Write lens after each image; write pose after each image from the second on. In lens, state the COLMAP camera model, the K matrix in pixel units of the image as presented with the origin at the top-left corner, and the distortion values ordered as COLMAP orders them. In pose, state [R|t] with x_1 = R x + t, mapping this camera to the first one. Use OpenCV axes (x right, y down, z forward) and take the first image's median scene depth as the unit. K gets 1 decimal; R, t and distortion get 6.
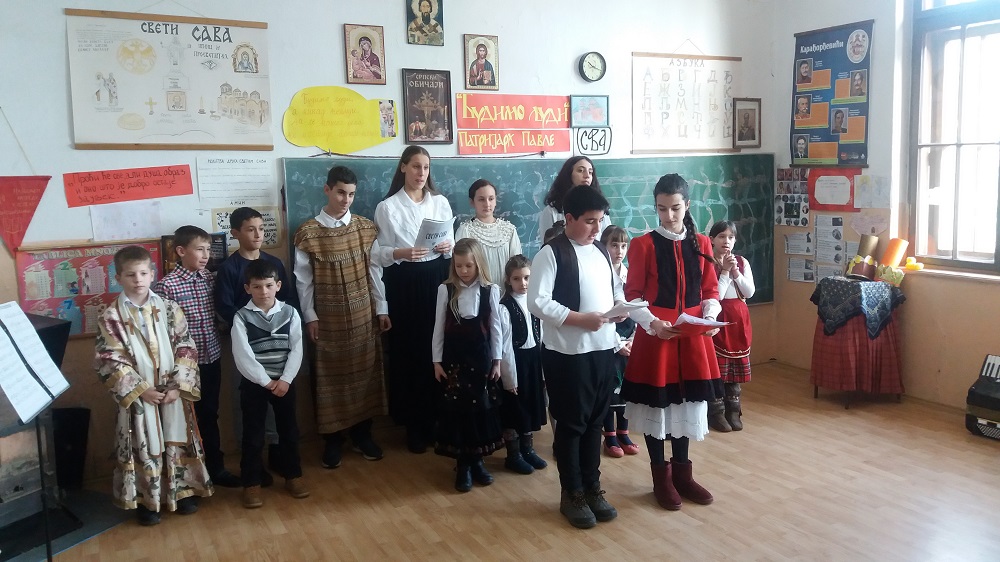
lens RADIAL K [[797.6, 0, 500.0], [0, 797.6, 281.0], [0, 0, 1]] dist [0.145850, -0.261070]
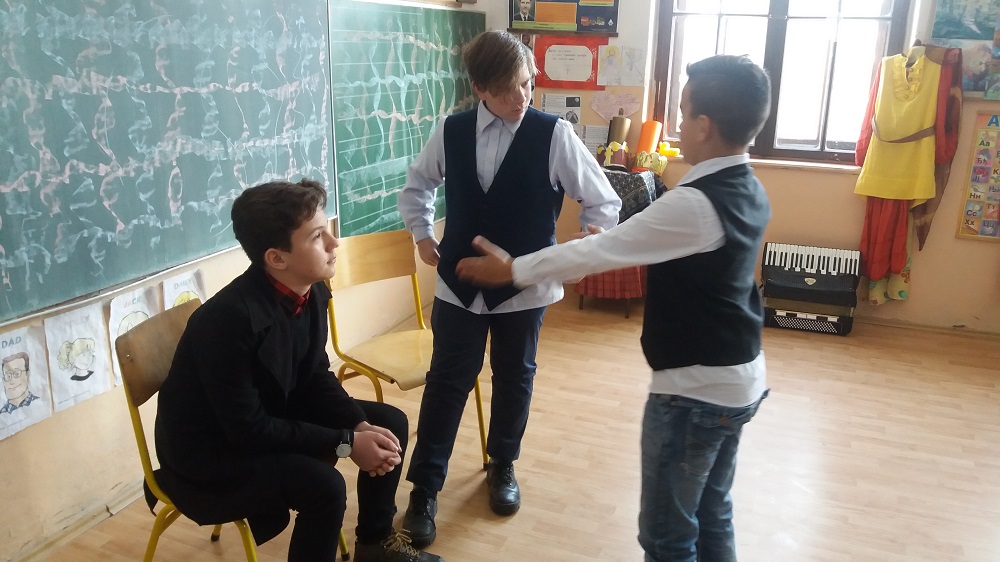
lens RADIAL K [[807.0, 0, 487.8], [0, 807.0, 281.2], [0, 0, 1]] dist [0.031989, -0.123174]
pose [[0.749596, -0.145704, 0.645660, -0.255663], [0.046379, 0.984635, 0.168355, -0.038825], [-0.660269, -0.096253, 0.744835, 0.461972]]
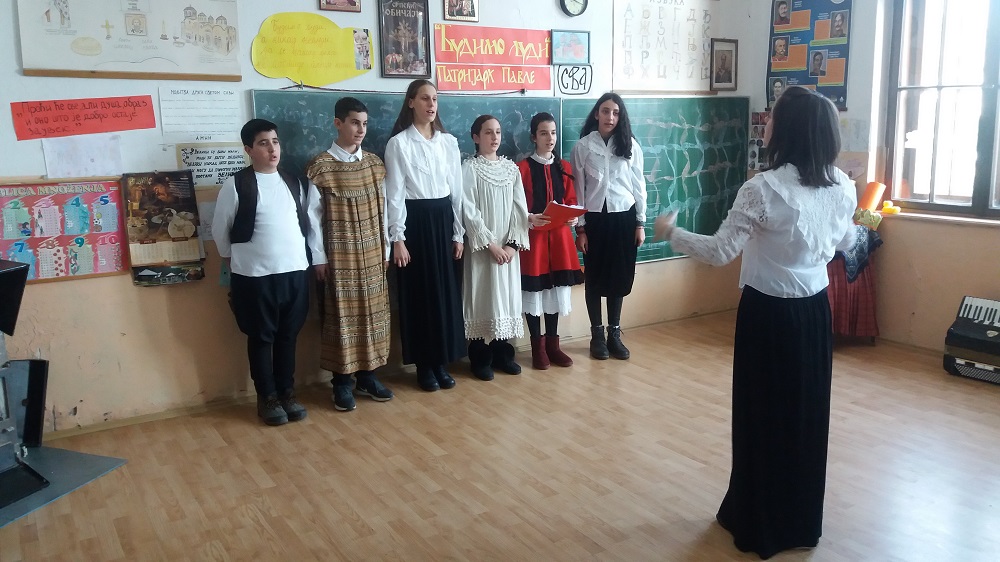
lens RADIAL K [[797.6, 0, 500.0], [0, 797.6, 281.0], [0, 0, 1]] dist [0.145850, -0.261070]
pose [[0.996695, -0.005165, 0.081073, -0.055129], [0.000581, 0.998405, 0.056455, 0.012937], [-0.081236, -0.056221, 0.995108, 0.036104]]
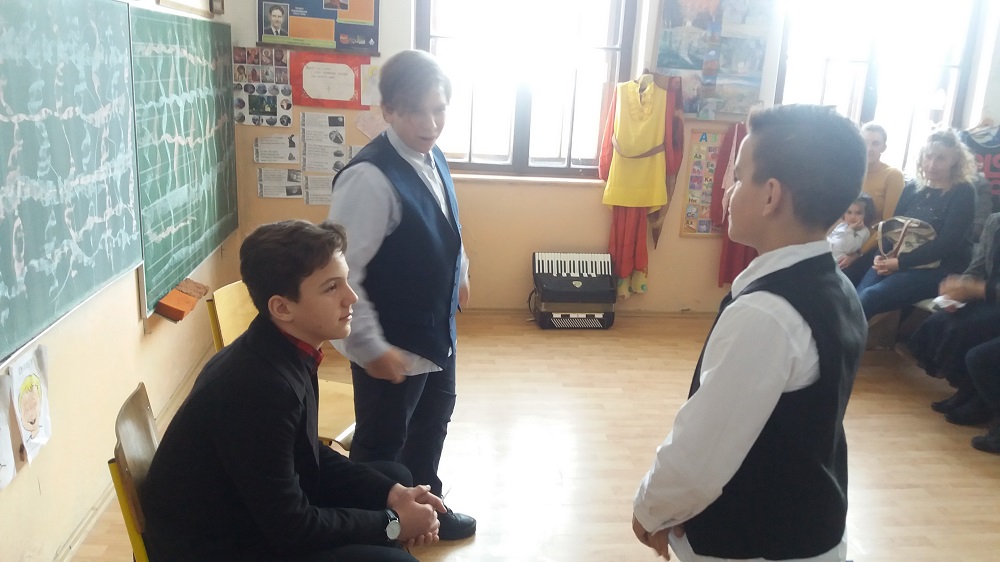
lens RADIAL K [[817.0, 0, 500.0], [0, 817.0, 281.0], [0, 0, 1]] dist [0.007307, -0.006295]
pose [[0.343046, -0.191295, 0.919634, -0.359554], [0.057404, 0.981483, 0.182747, -0.062810], [-0.937563, -0.009900, 0.347674, 0.624485]]
